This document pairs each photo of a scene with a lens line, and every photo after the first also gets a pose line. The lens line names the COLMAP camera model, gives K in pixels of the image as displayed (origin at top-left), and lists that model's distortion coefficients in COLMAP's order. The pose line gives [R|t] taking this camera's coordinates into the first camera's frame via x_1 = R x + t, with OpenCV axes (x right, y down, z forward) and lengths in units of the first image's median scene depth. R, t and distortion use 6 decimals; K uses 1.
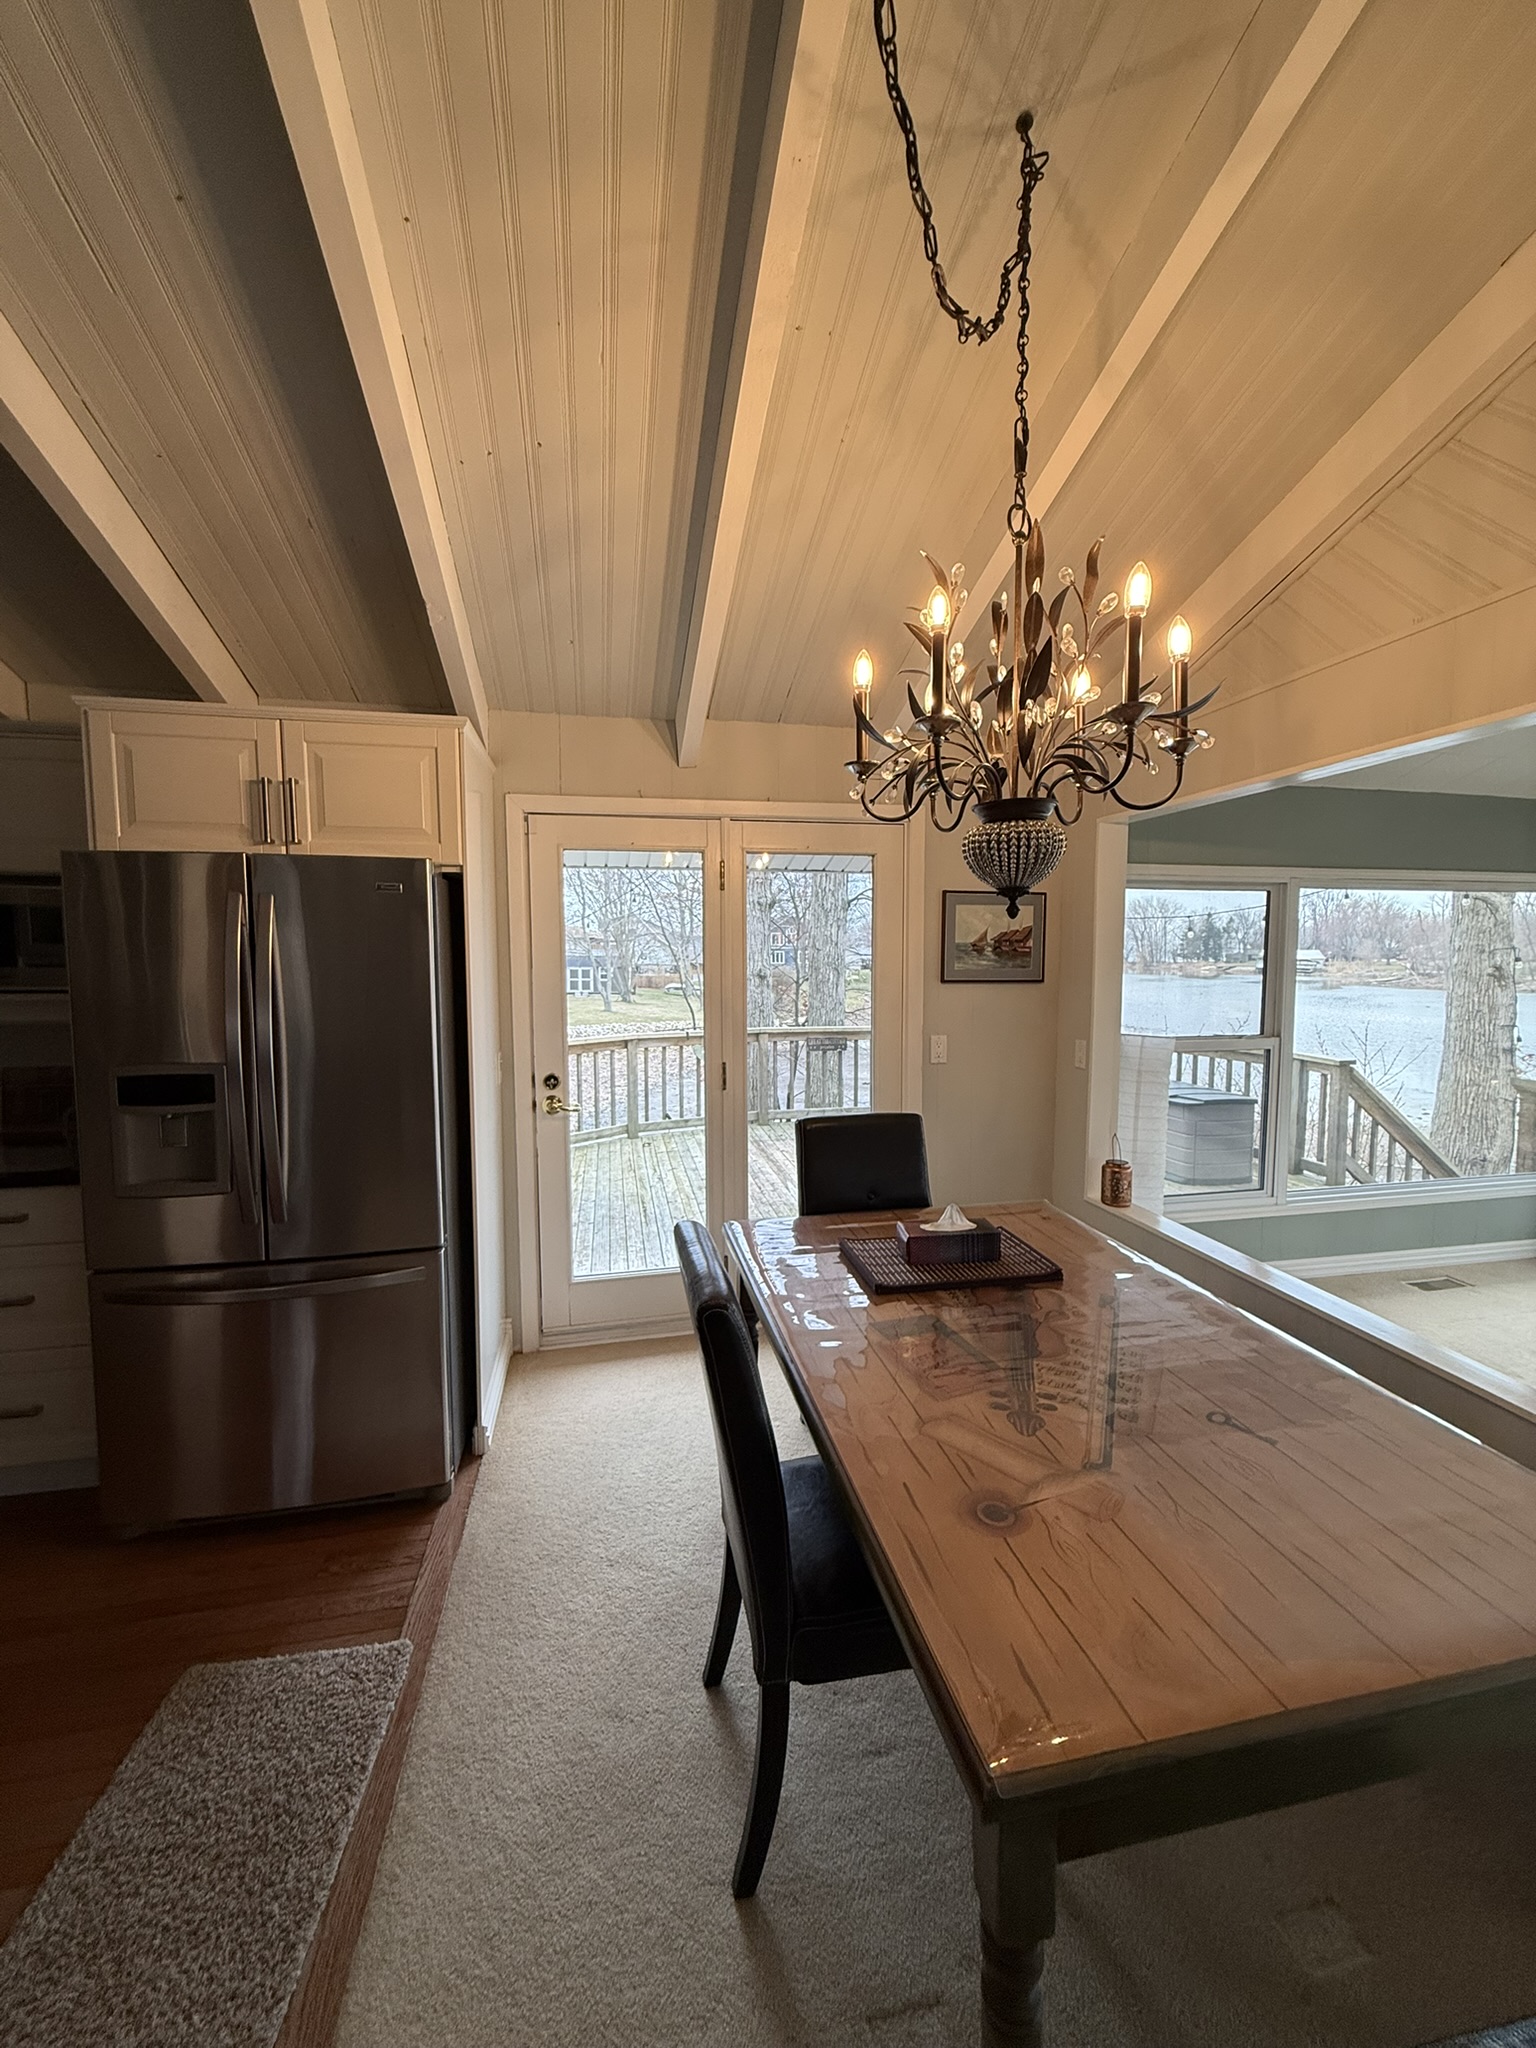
lens RADIAL K [[815.1, 0, 774.3], [0, 815.1, 1021.0], [0, 0, 1]] dist [-0.000742, 0.000156]
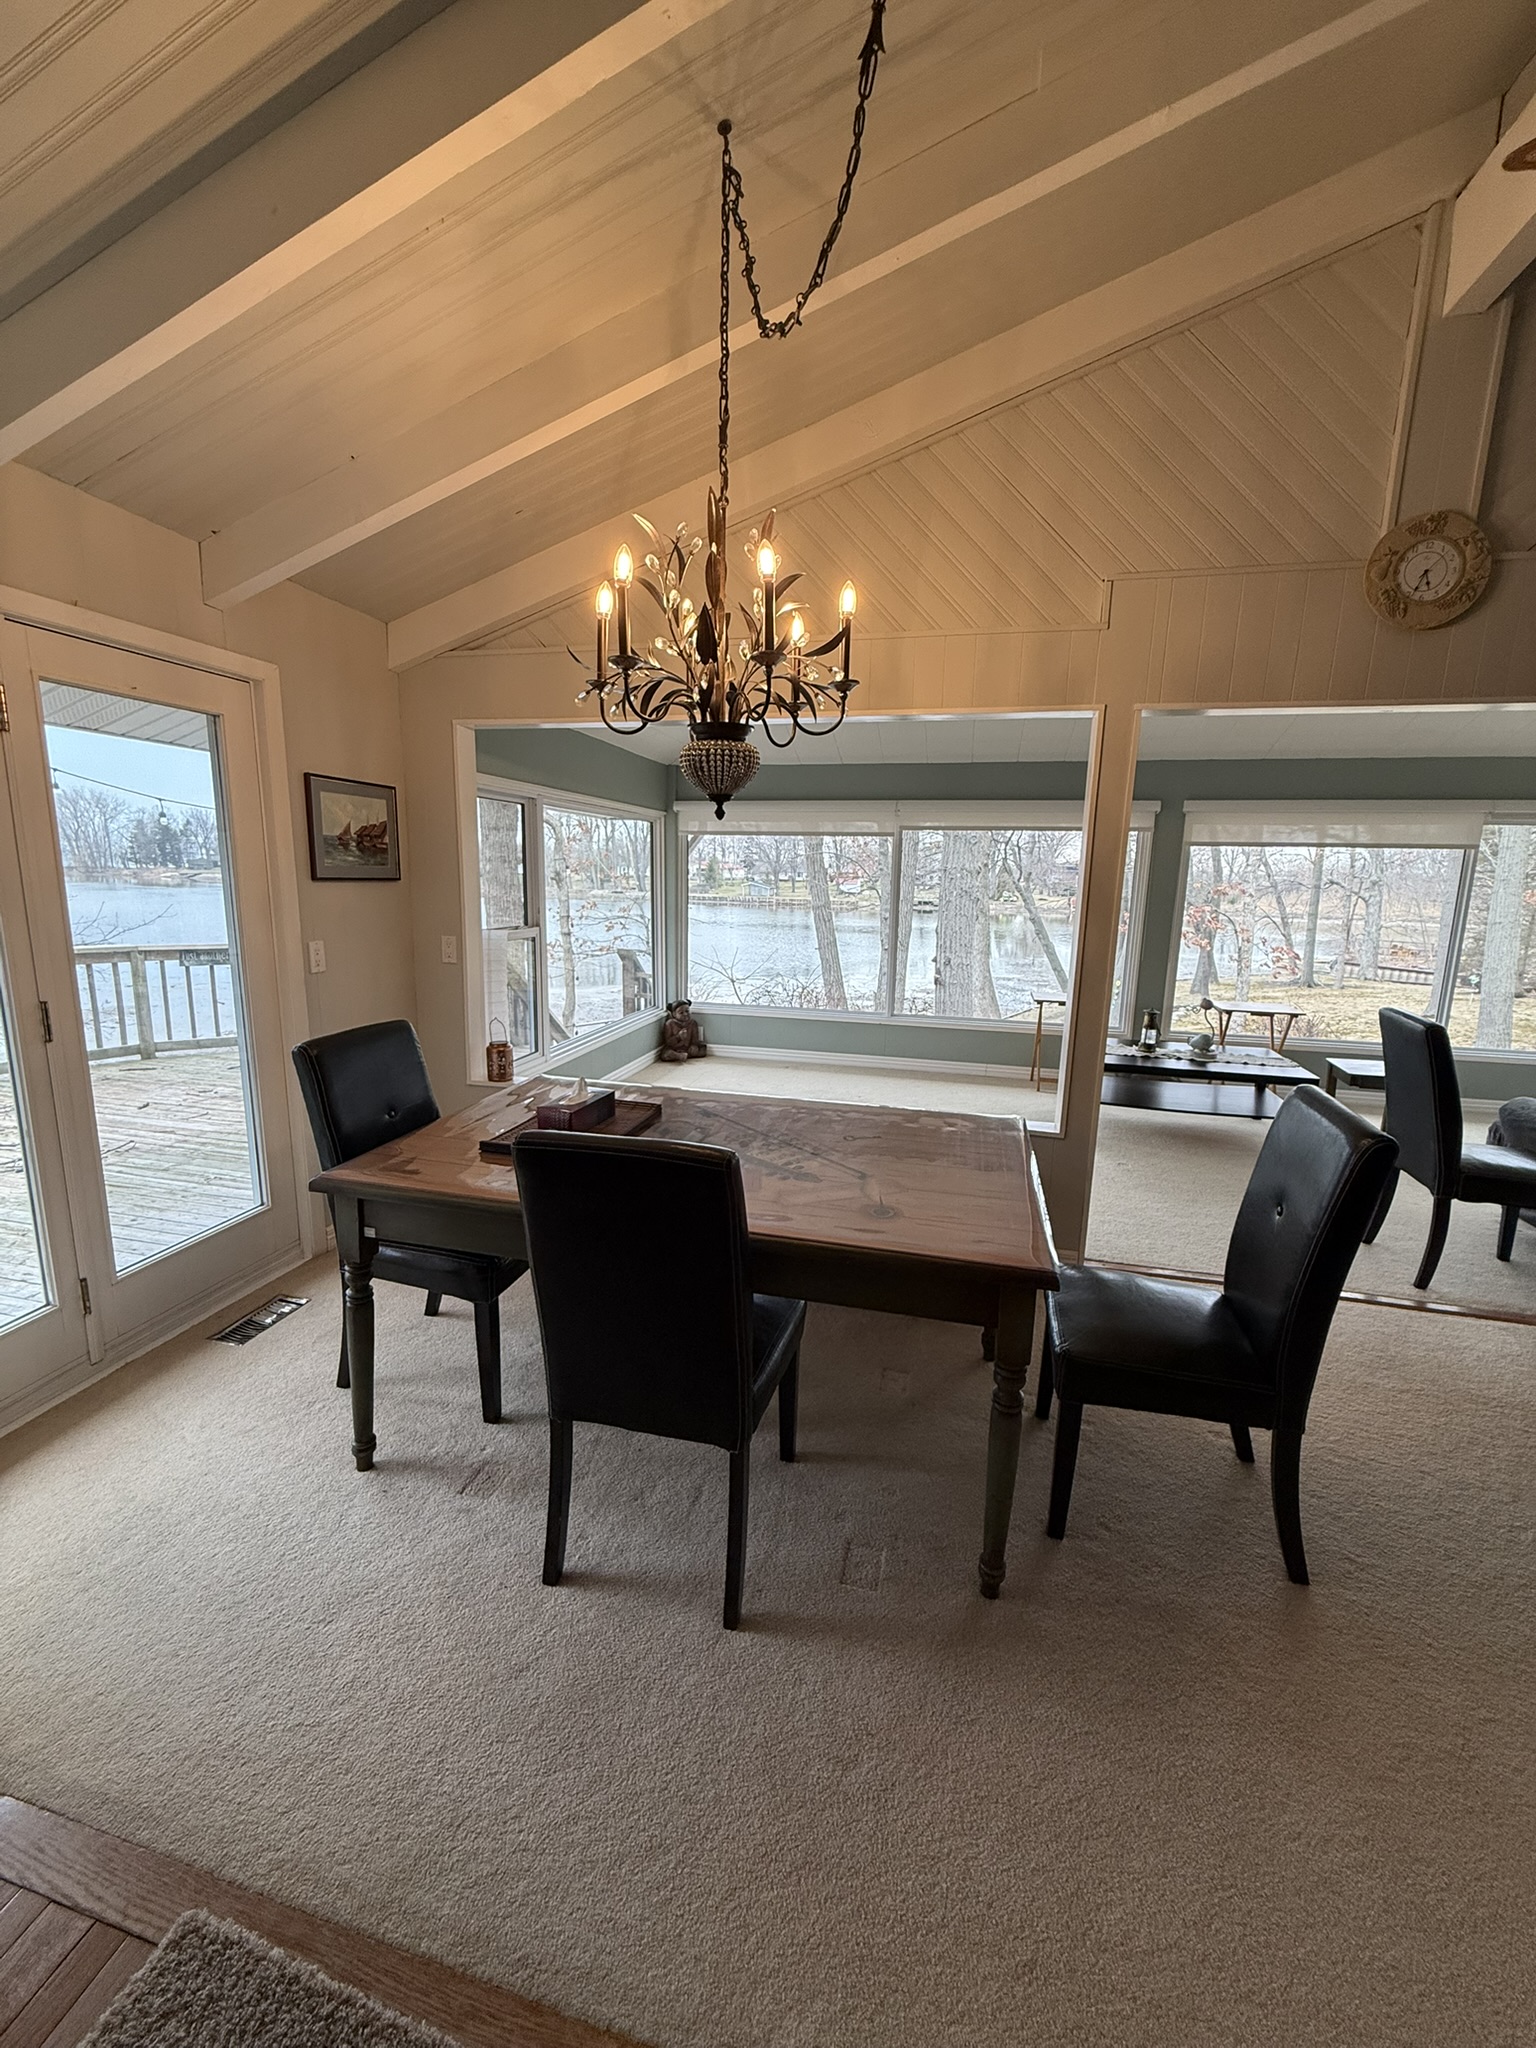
lens RADIAL K [[815.1, 0, 761.2], [0, 815.1, 1020.7], [0, 0, 1]] dist [-0.000742, 0.000156]
pose [[0.432116, -0.151584, 0.888987, -0.391762], [0.052058, 0.988321, 0.143218, 0.001892], [-0.900314, -0.015608, 0.434961, 0.180180]]
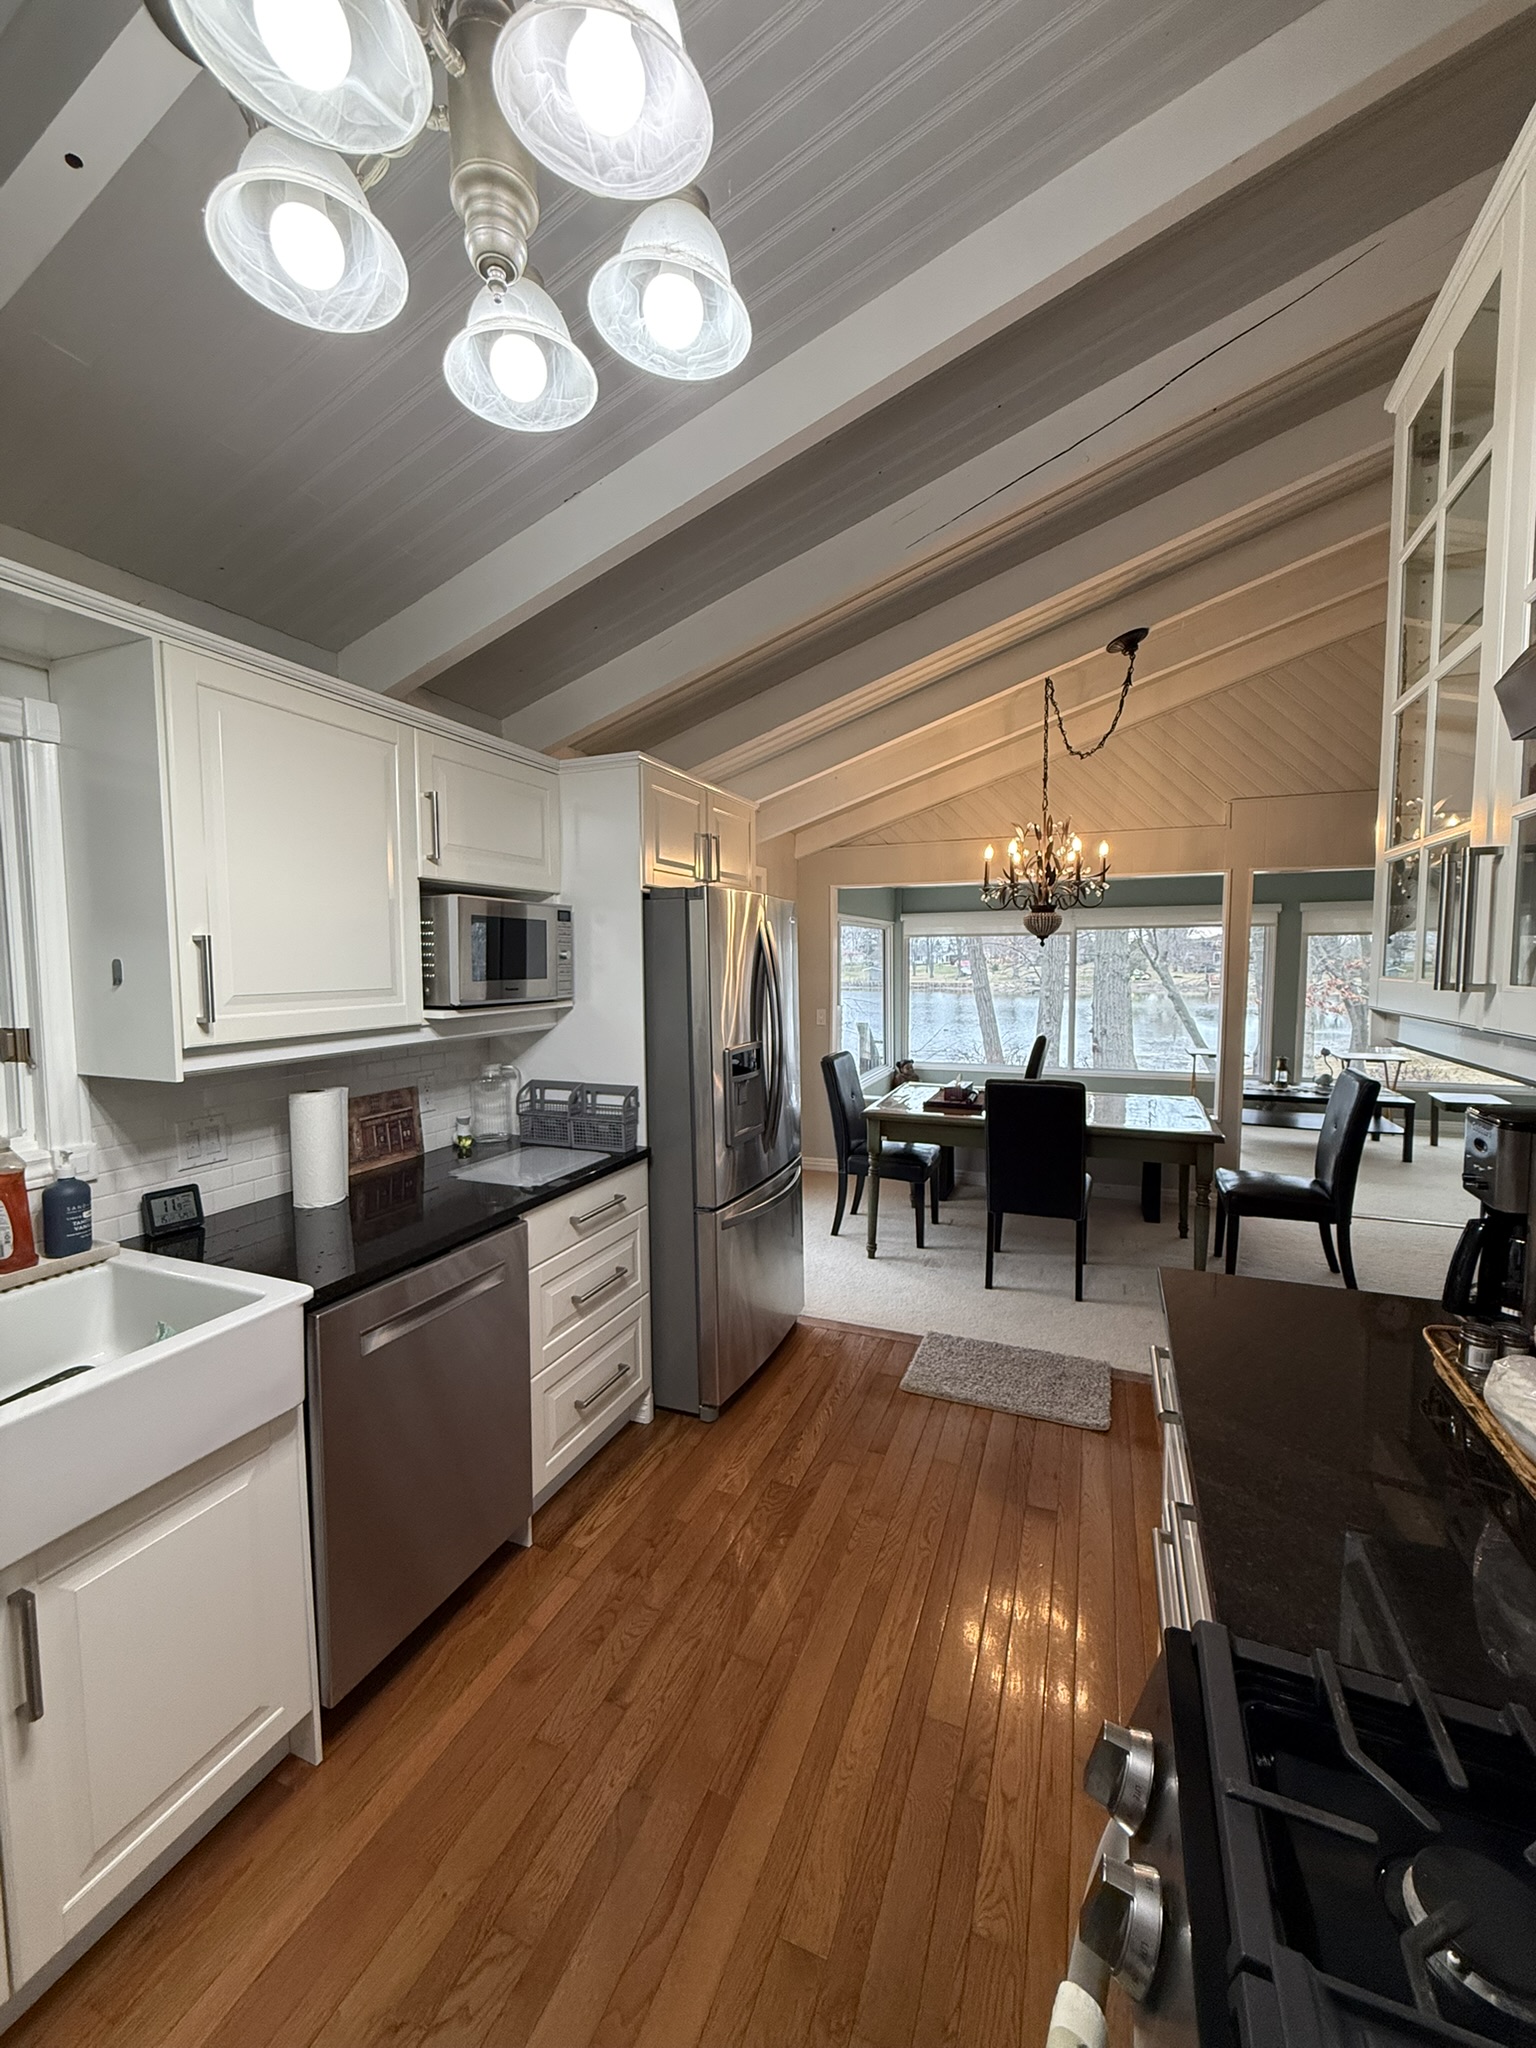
lens RADIAL K [[815.1, 0, 761.0], [0, 815.1, 1019.6], [0, 0, 1]] dist [-0.000742, 0.000156]
pose [[0.554969, -0.065694, 0.829273, -1.152131], [0.073711, 0.996839, 0.029639, -0.016468], [-0.828599, 0.044677, 0.558058, 0.126013]]
